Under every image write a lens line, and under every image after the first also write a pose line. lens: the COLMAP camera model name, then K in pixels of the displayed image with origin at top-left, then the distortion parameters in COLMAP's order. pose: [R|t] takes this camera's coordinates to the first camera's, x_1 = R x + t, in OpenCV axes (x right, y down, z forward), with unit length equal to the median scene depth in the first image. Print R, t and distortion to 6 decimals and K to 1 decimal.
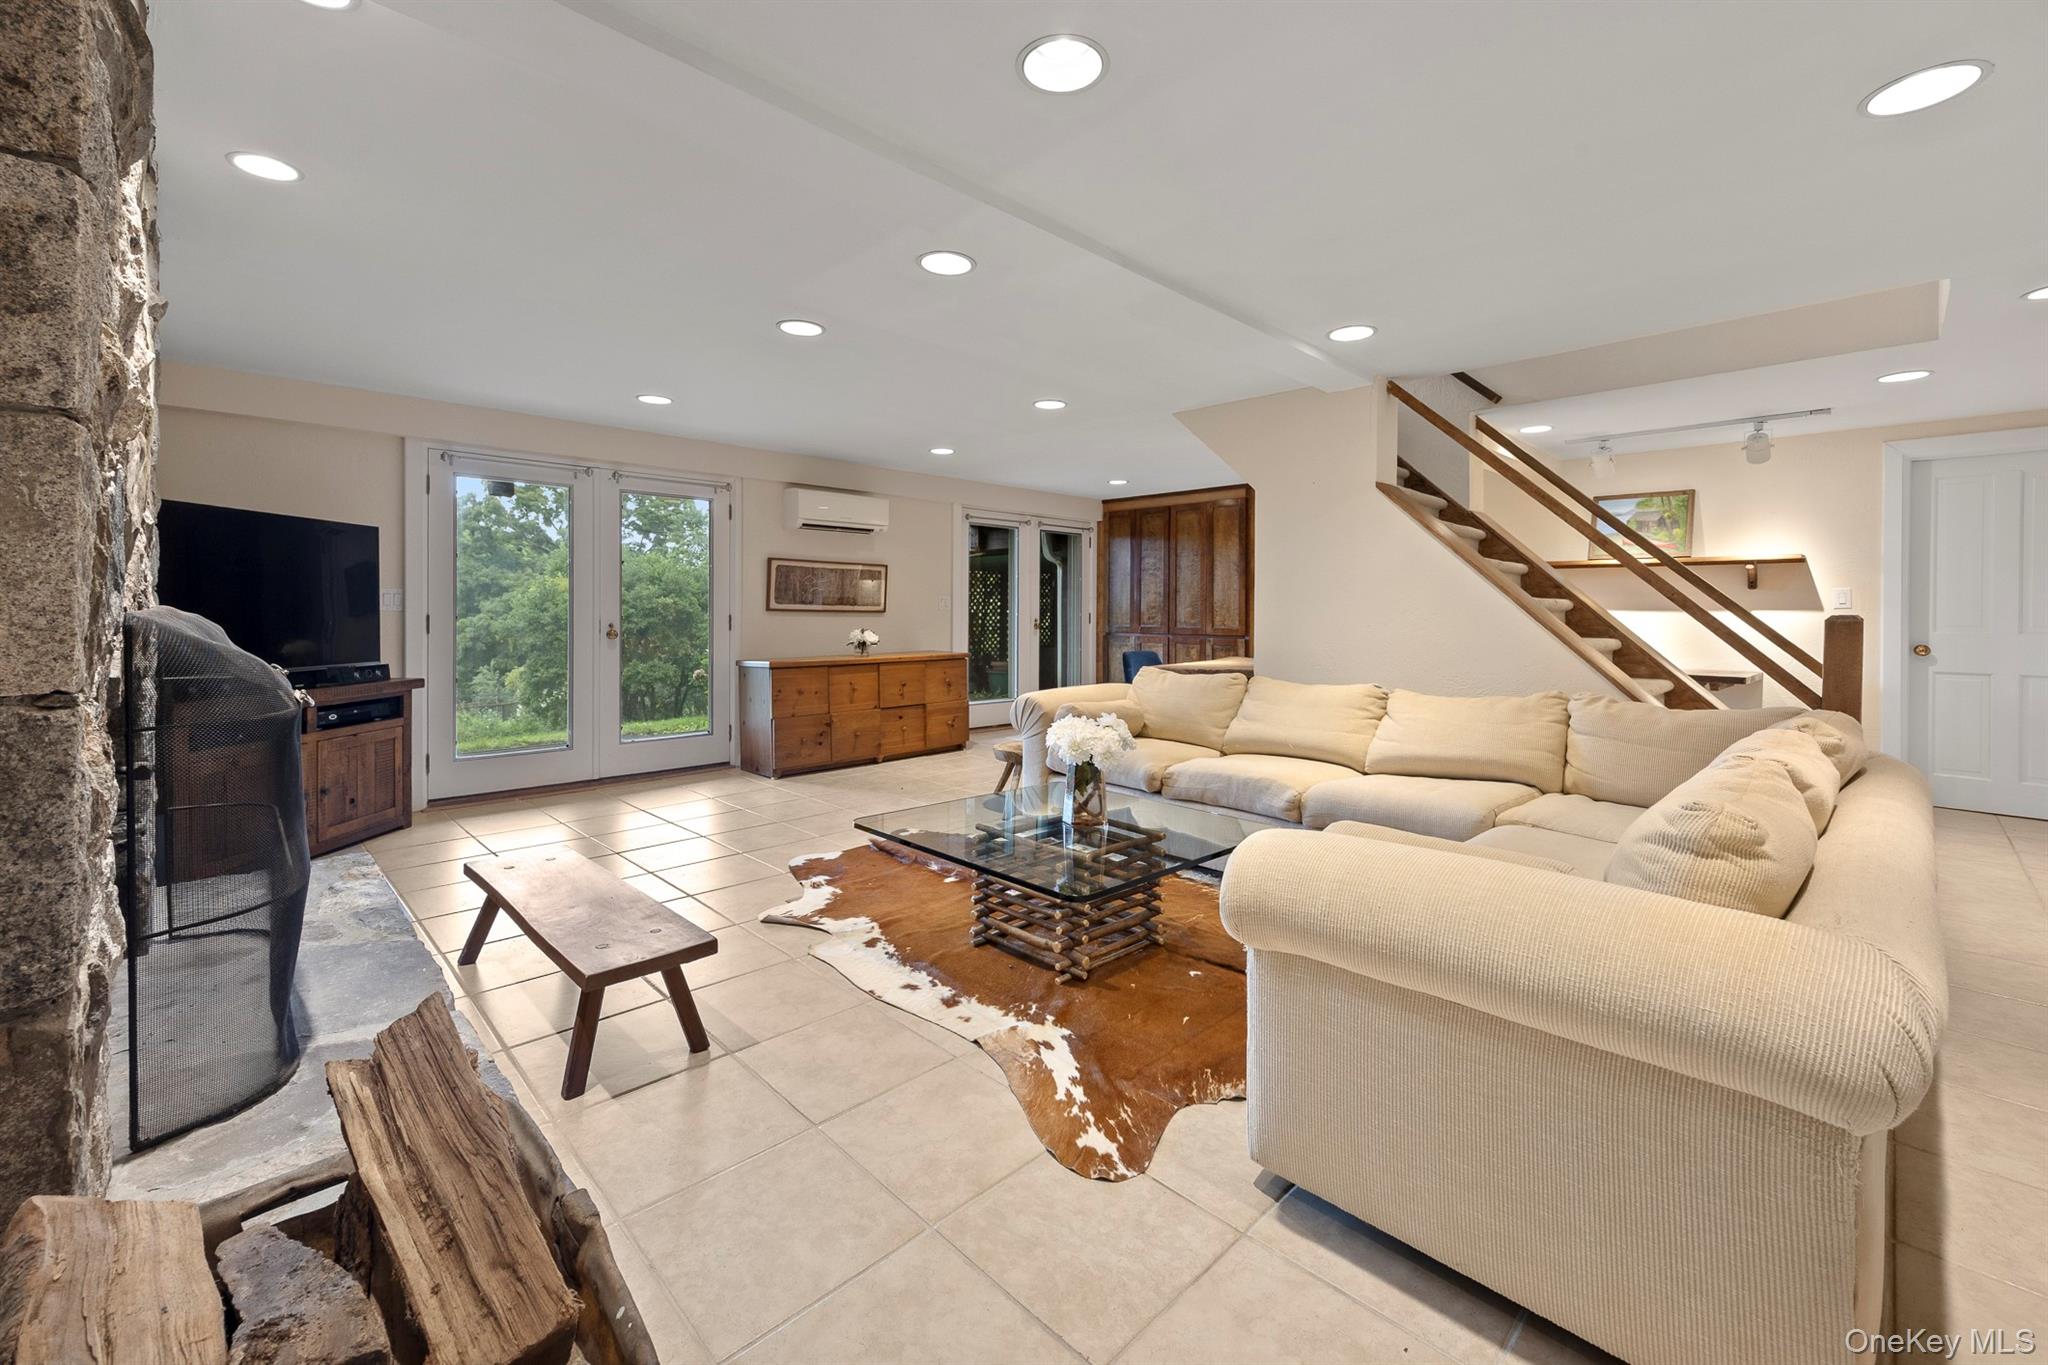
lens RADIAL K [[846.0, 0, 1026.1], [0, 846.0, 620.1], [0, 0, 1]] dist [-0.000221, -0.000019]
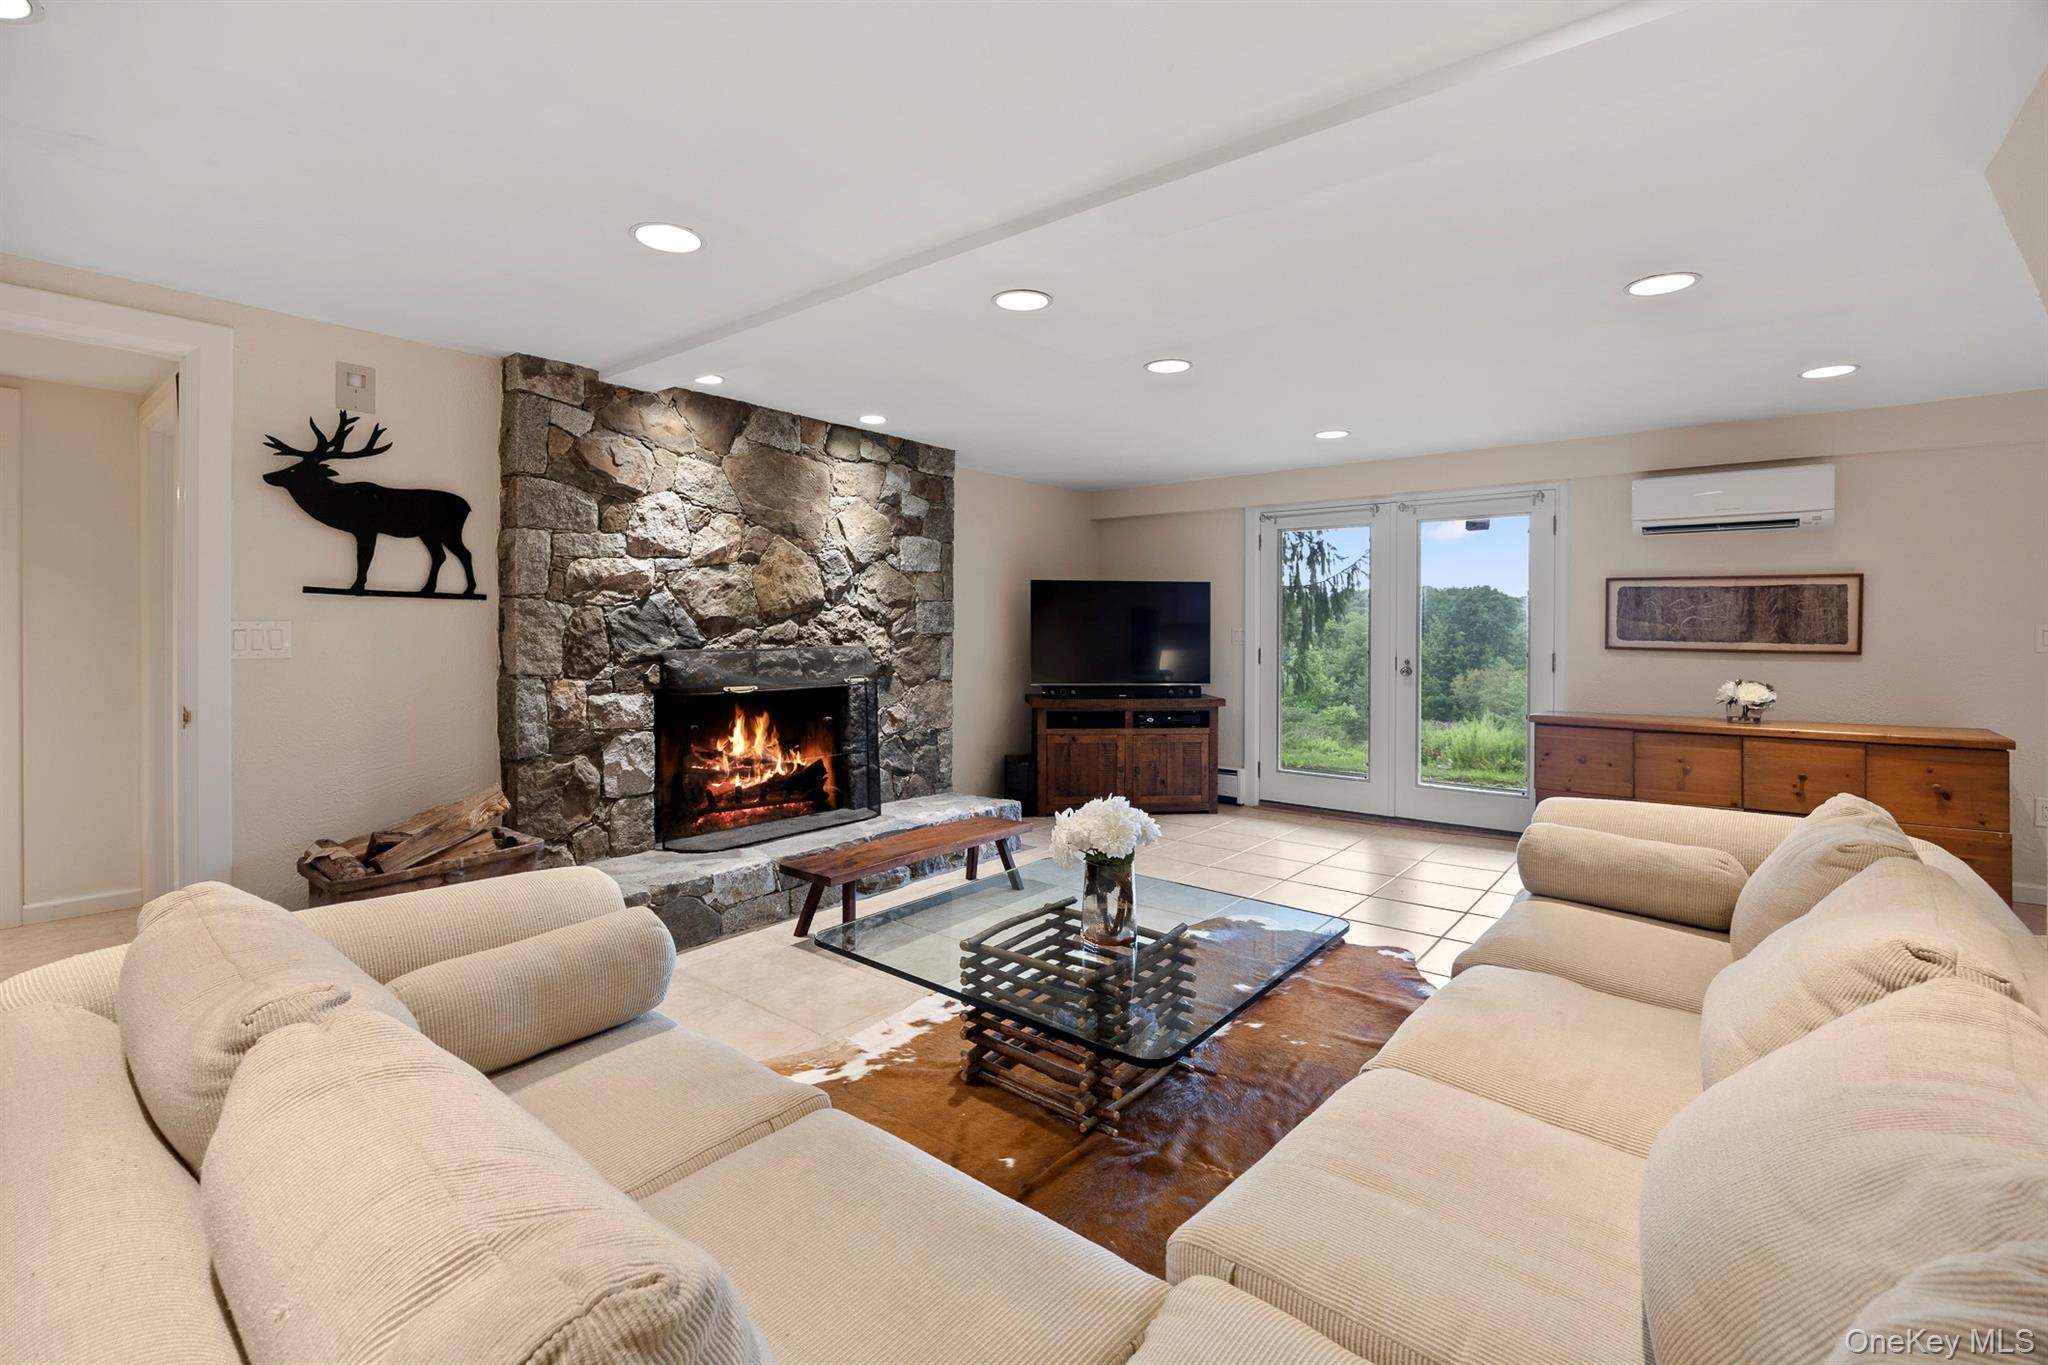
lens RADIAL K [[885.4, 0, 1024.1], [0, 885.4, 636.4], [0, 0, 1]] dist [-0.018628, -0.000099]
pose [[0.118273, 0.003007, -0.992977, 1.125505], [-0.014750, 0.999890, 0.001272, -0.043927], [0.992872, 0.014496, 0.118305, 1.081538]]
